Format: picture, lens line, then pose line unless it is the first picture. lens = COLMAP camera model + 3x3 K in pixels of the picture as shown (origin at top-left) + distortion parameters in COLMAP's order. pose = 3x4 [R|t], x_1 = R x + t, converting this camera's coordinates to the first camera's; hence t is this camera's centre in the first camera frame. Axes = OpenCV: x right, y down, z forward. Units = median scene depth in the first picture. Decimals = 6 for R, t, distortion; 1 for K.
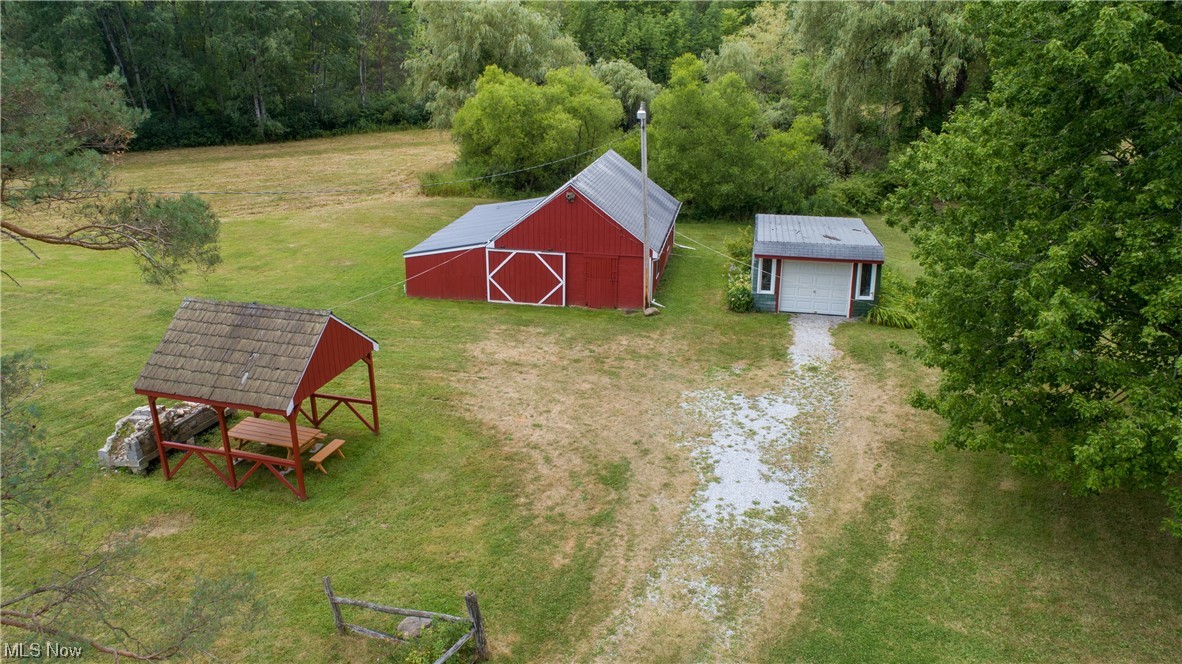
lens RADIAL K [[780.4, 0, 587.4], [0, 780.4, 335.8], [0, 0, 1]] dist [-0.010198, -0.000266]
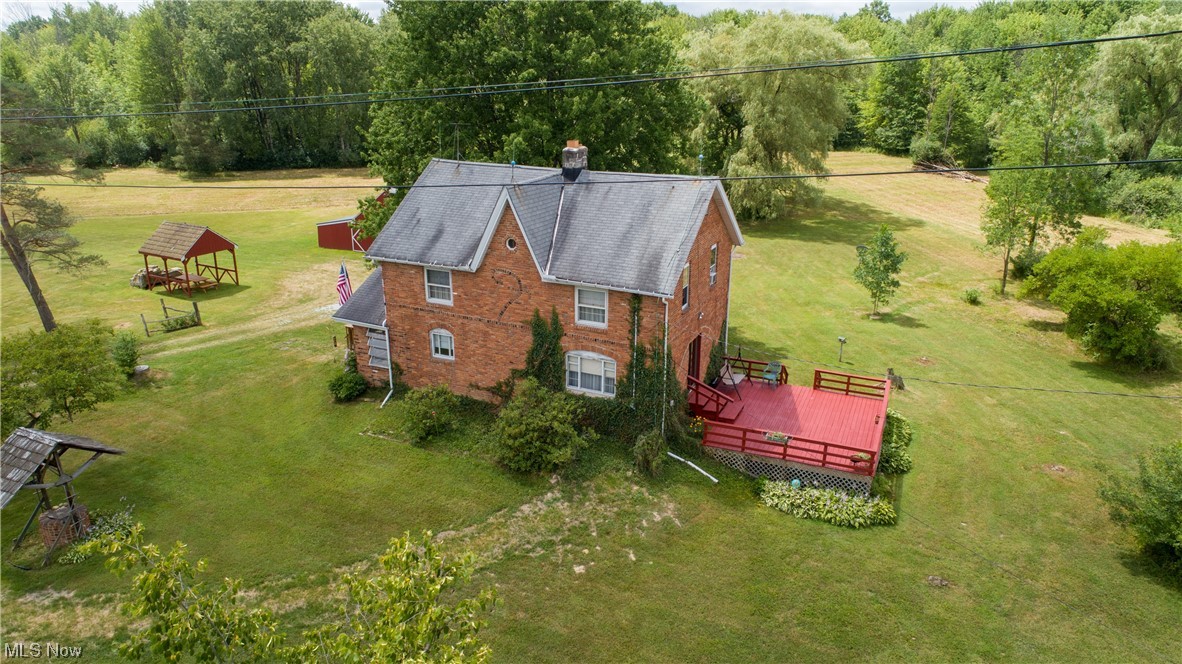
lens RADIAL K [[780.4, 0, 587.4], [0, 780.4, 335.8], [0, 0, 1]] dist [-0.010198, -0.000266]
pose [[0.975908, 0.070554, -0.206460, 0.896111], [-0.079482, 0.996213, -0.035260, 0.196884], [0.203190, 0.050820, 0.977820, -0.770758]]
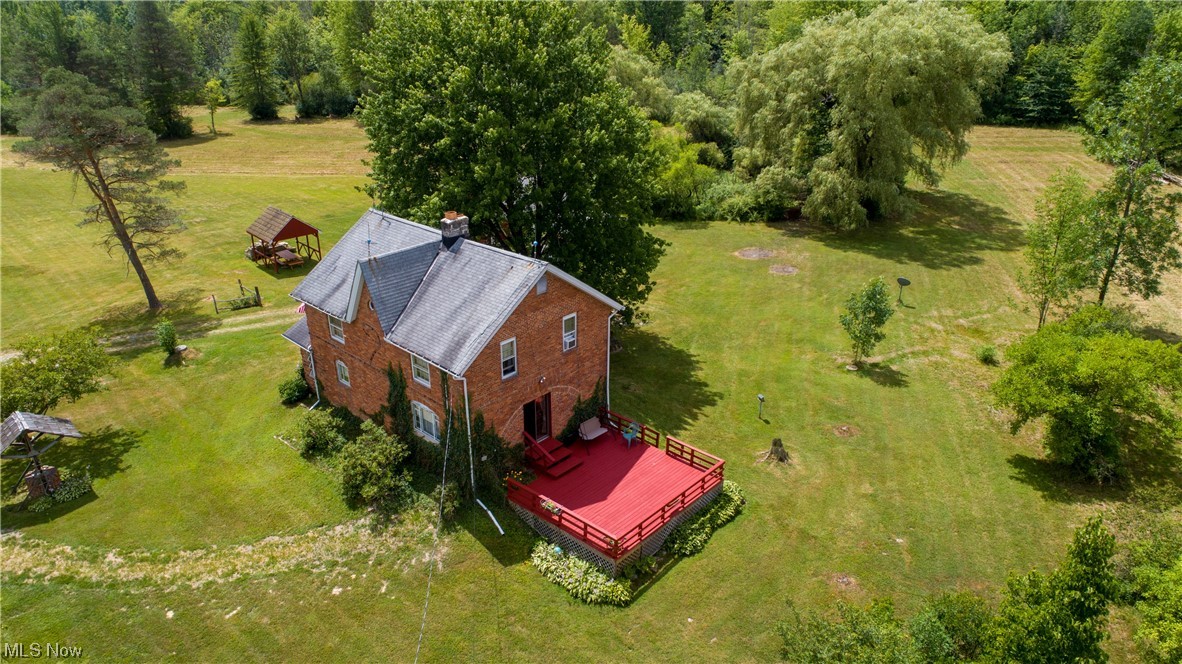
lens RADIAL K [[780.4, 0, 587.4], [0, 780.4, 335.8], [0, 0, 1]] dist [-0.010198, -0.000266]
pose [[0.859947, 0.202106, -0.468662, 1.362478], [-0.180426, 0.979345, 0.091268, -0.034723], [0.477428, 0.006073, 0.878650, -0.714028]]
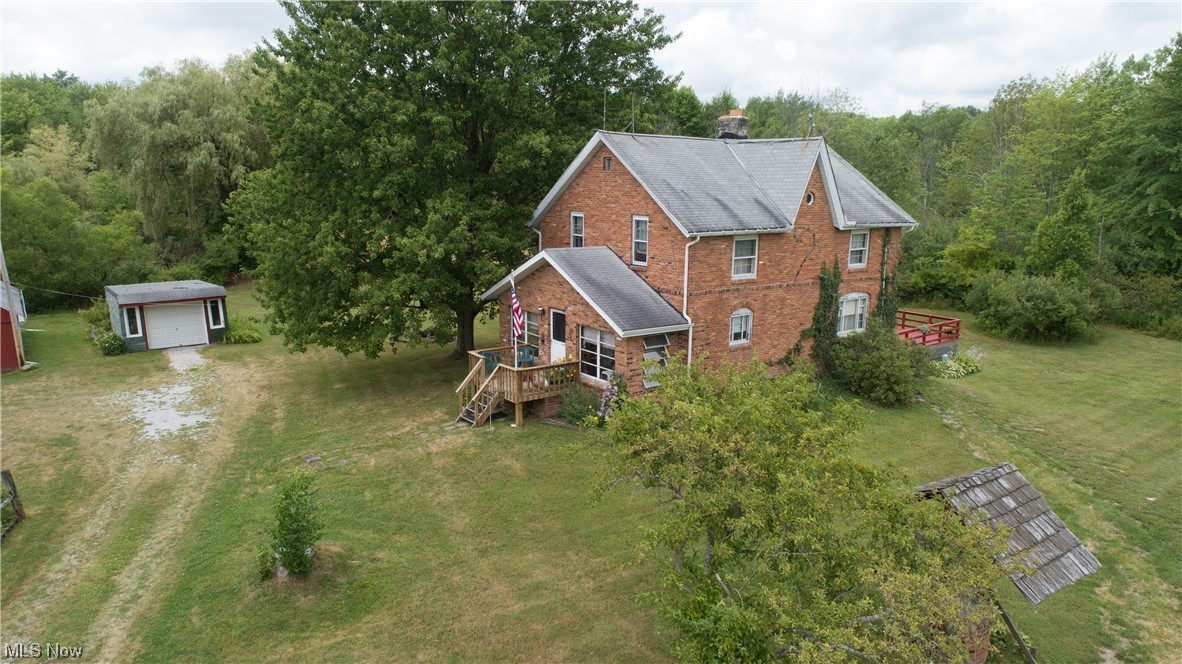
lens RADIAL K [[780.4, 0, 587.4], [0, 780.4, 335.8], [0, 0, 1]] dist [-0.010198, -0.000266]
pose [[0.669486, -0.152058, 0.727095, -0.184716], [0.267372, 0.962547, -0.044889, 0.190308], [-0.693037, 0.224458, 0.685068, -0.331873]]
